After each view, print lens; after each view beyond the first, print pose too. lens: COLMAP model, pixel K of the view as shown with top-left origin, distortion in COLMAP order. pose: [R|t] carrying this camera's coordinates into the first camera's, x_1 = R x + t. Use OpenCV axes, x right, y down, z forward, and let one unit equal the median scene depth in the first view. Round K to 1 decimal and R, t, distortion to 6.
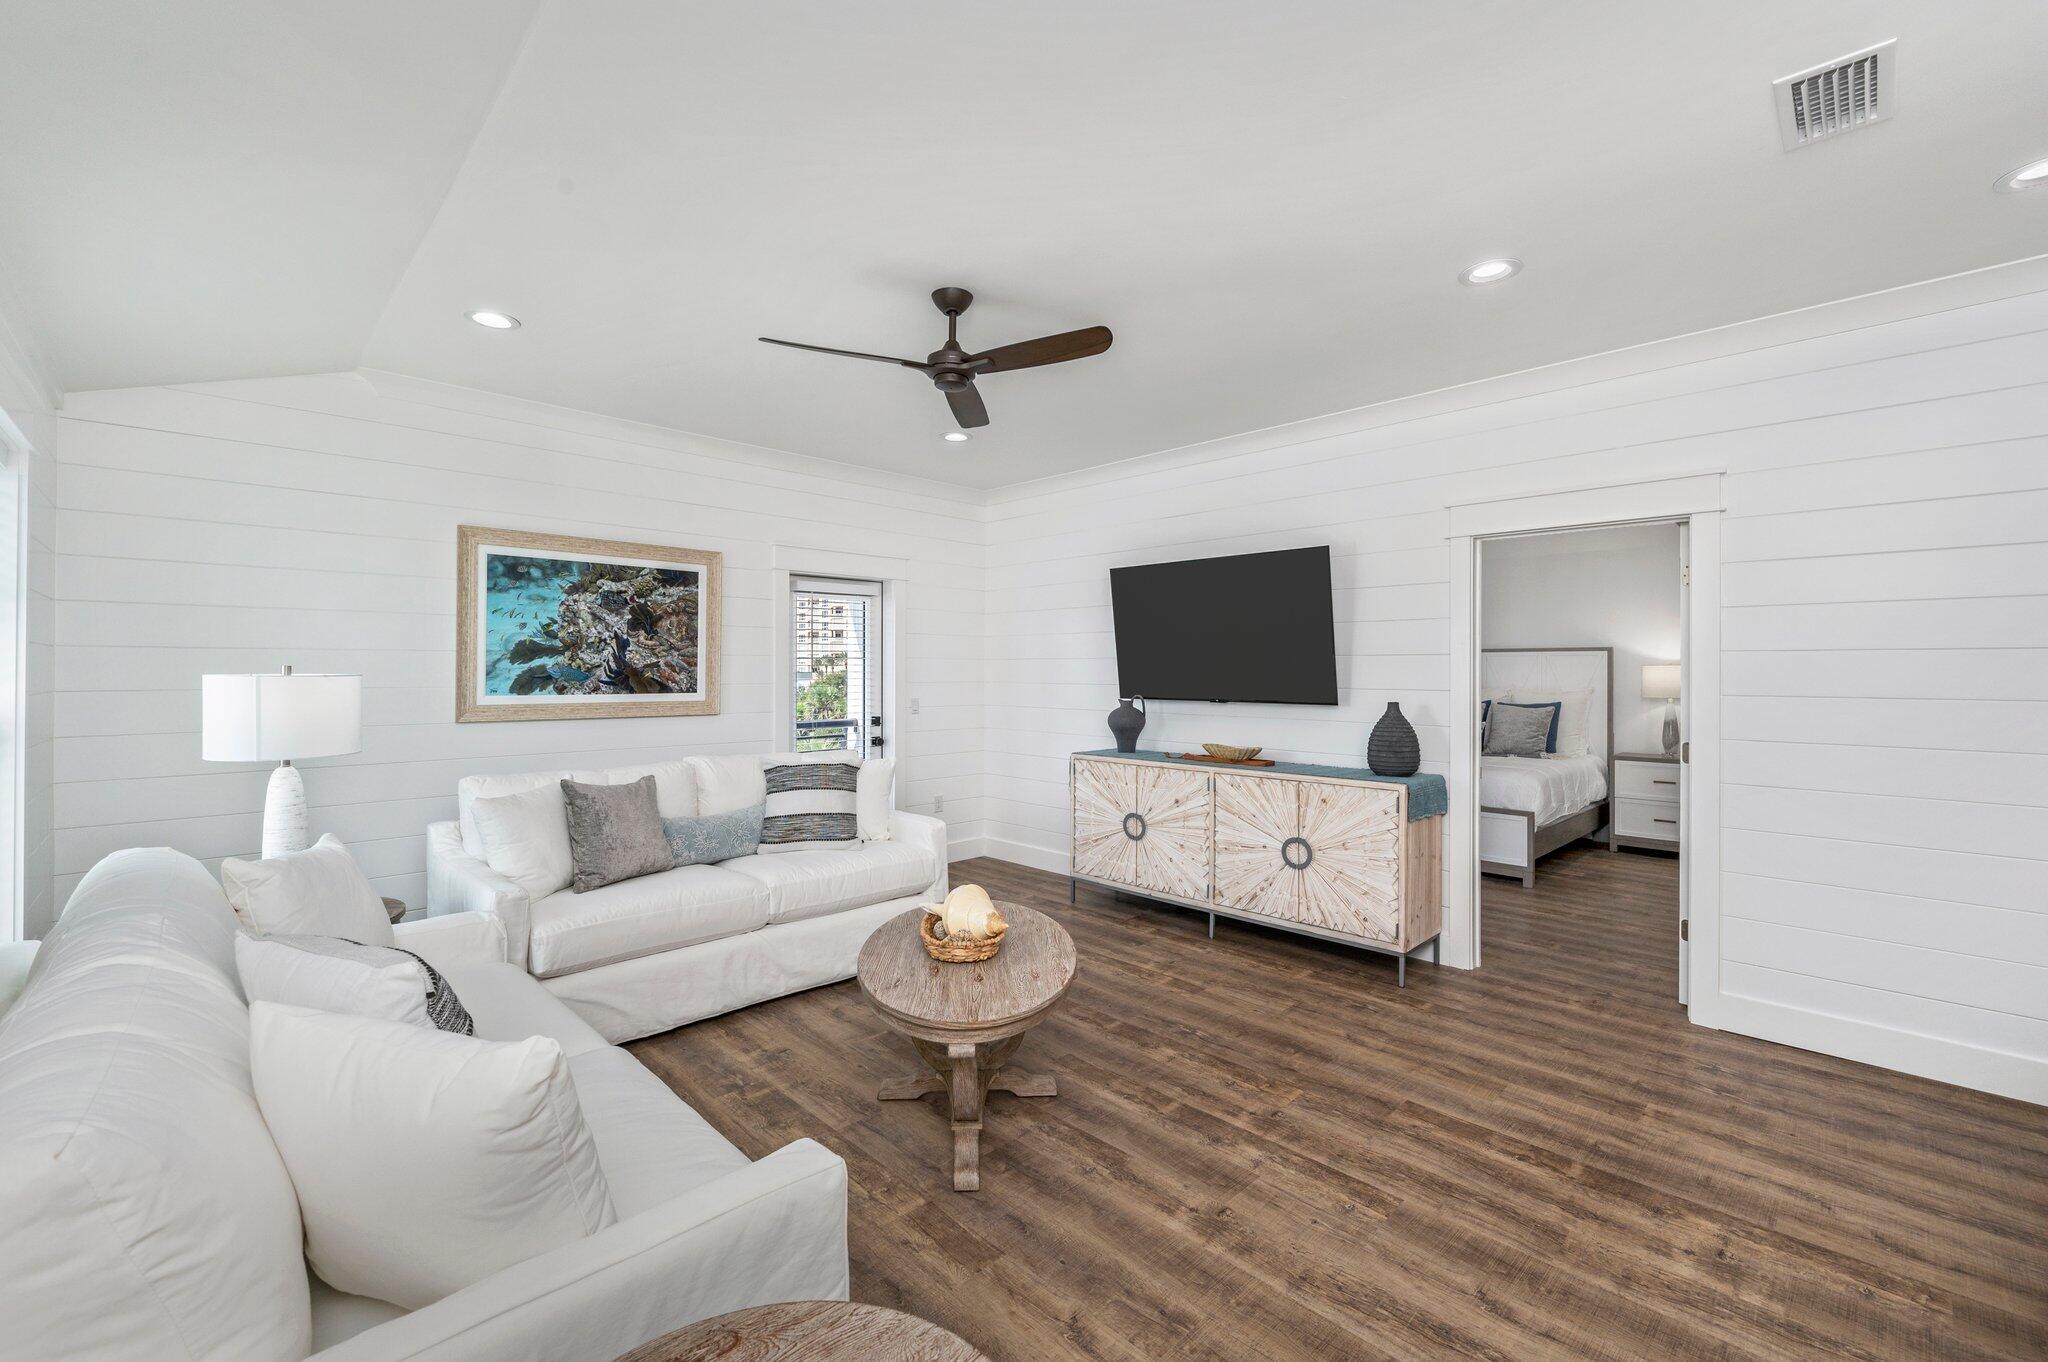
lens RADIAL K [[856.7, 0, 1042.5], [0, 856.7, 666.1], [0, 0, 1]] dist [0.002619, -0.000207]
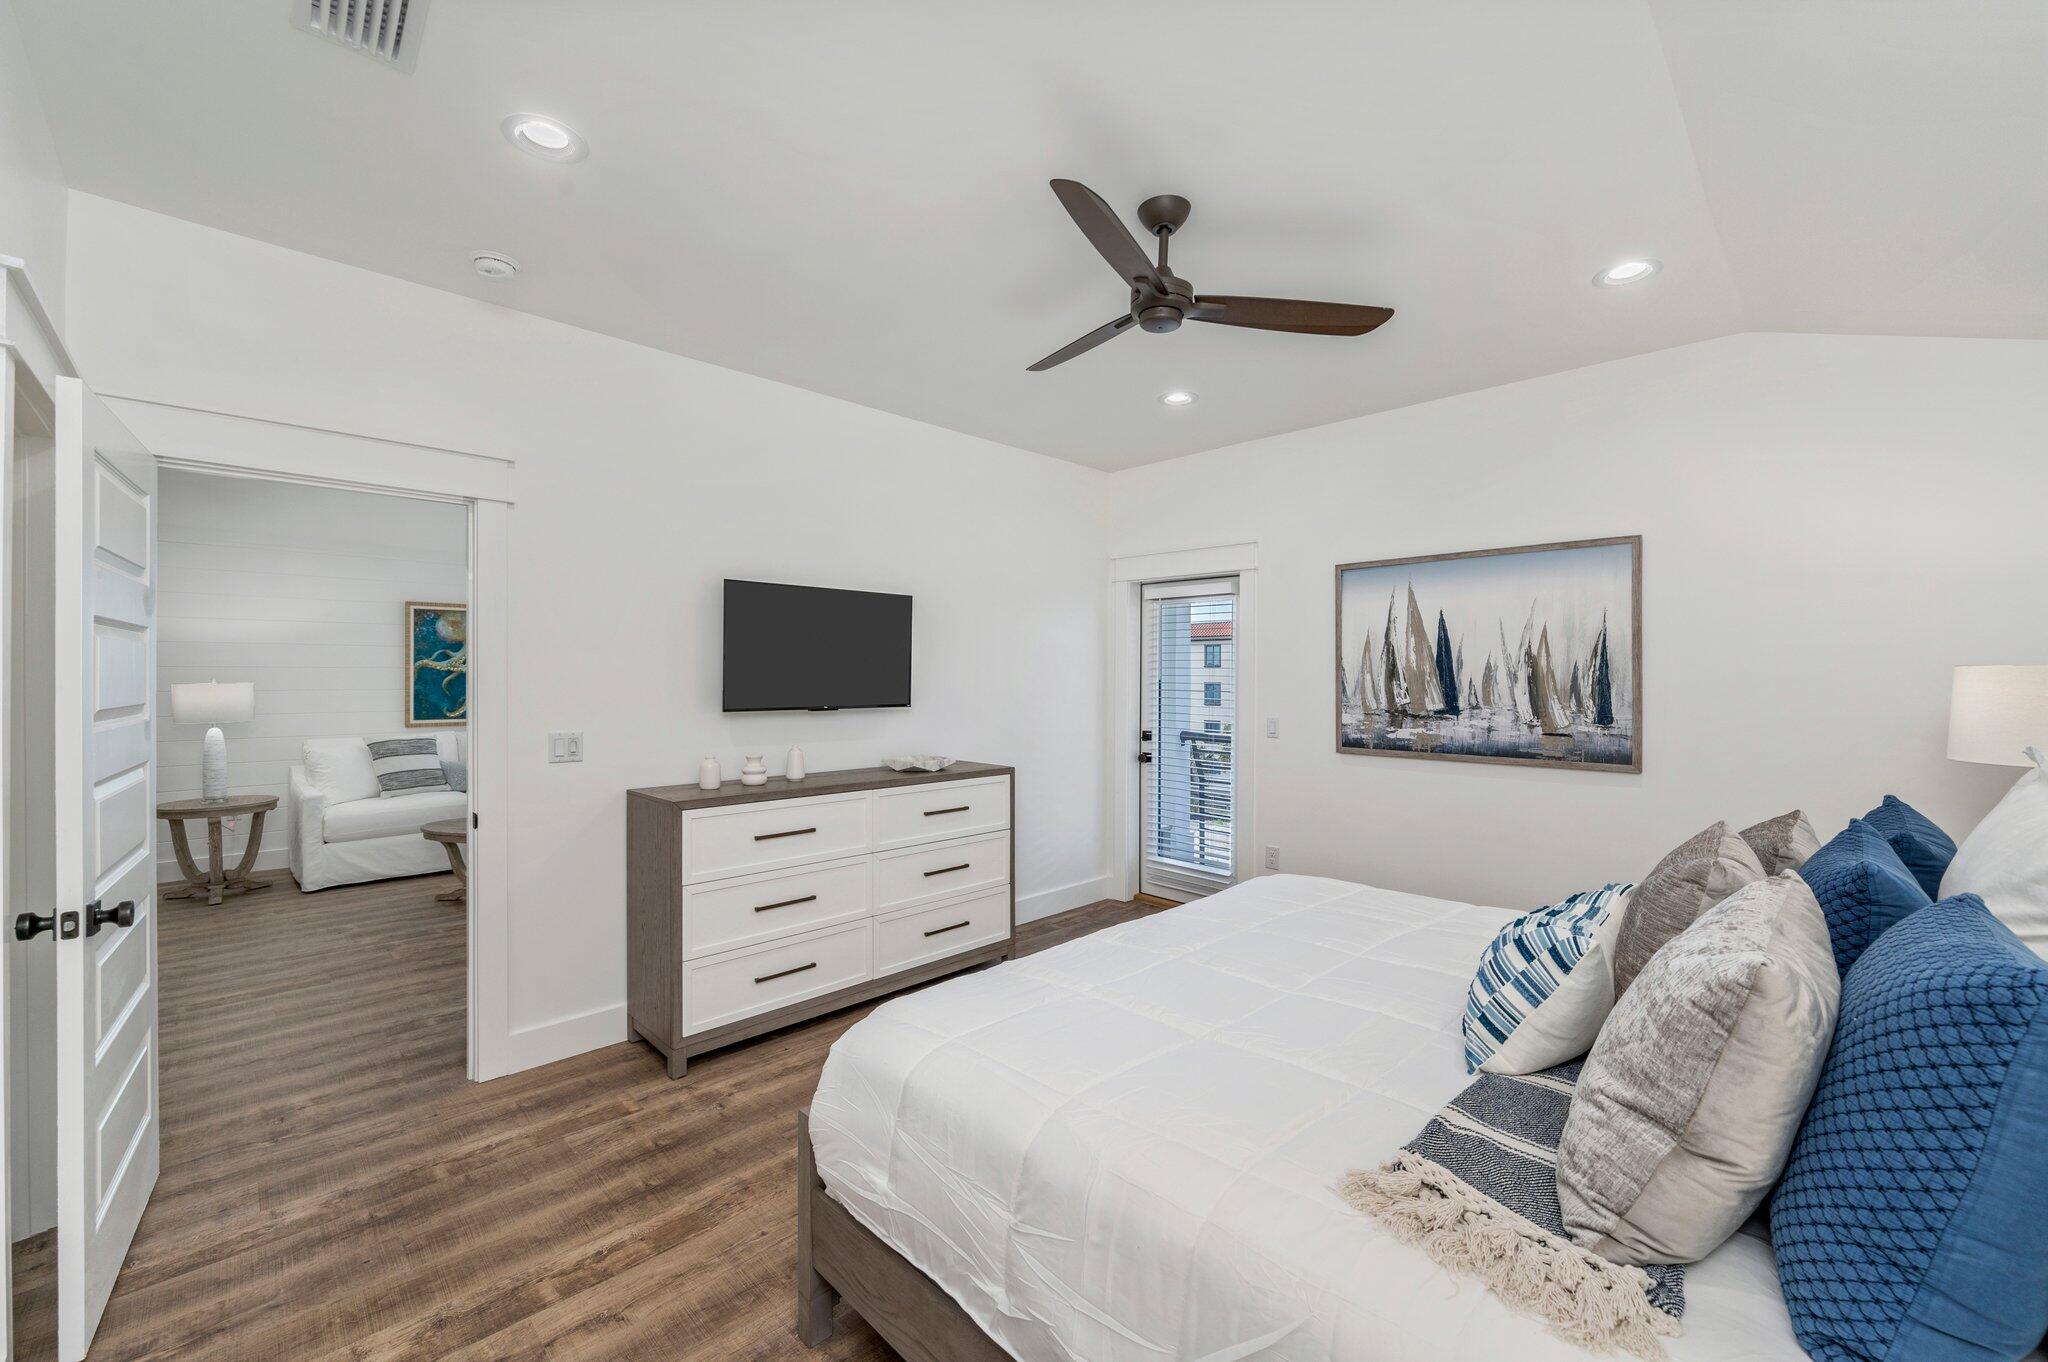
lens RADIAL K [[837.2, 0, 1020.4], [0, 837.2, 675.2], [0, 0, 1]] dist [-0.003804, 0.001070]
pose [[-0.028636, -0.003323, -0.999584, 1.169809], [0.004928, 0.999982, -0.003466, 0.006145], [0.999578, -0.005025, -0.028620, 1.438904]]
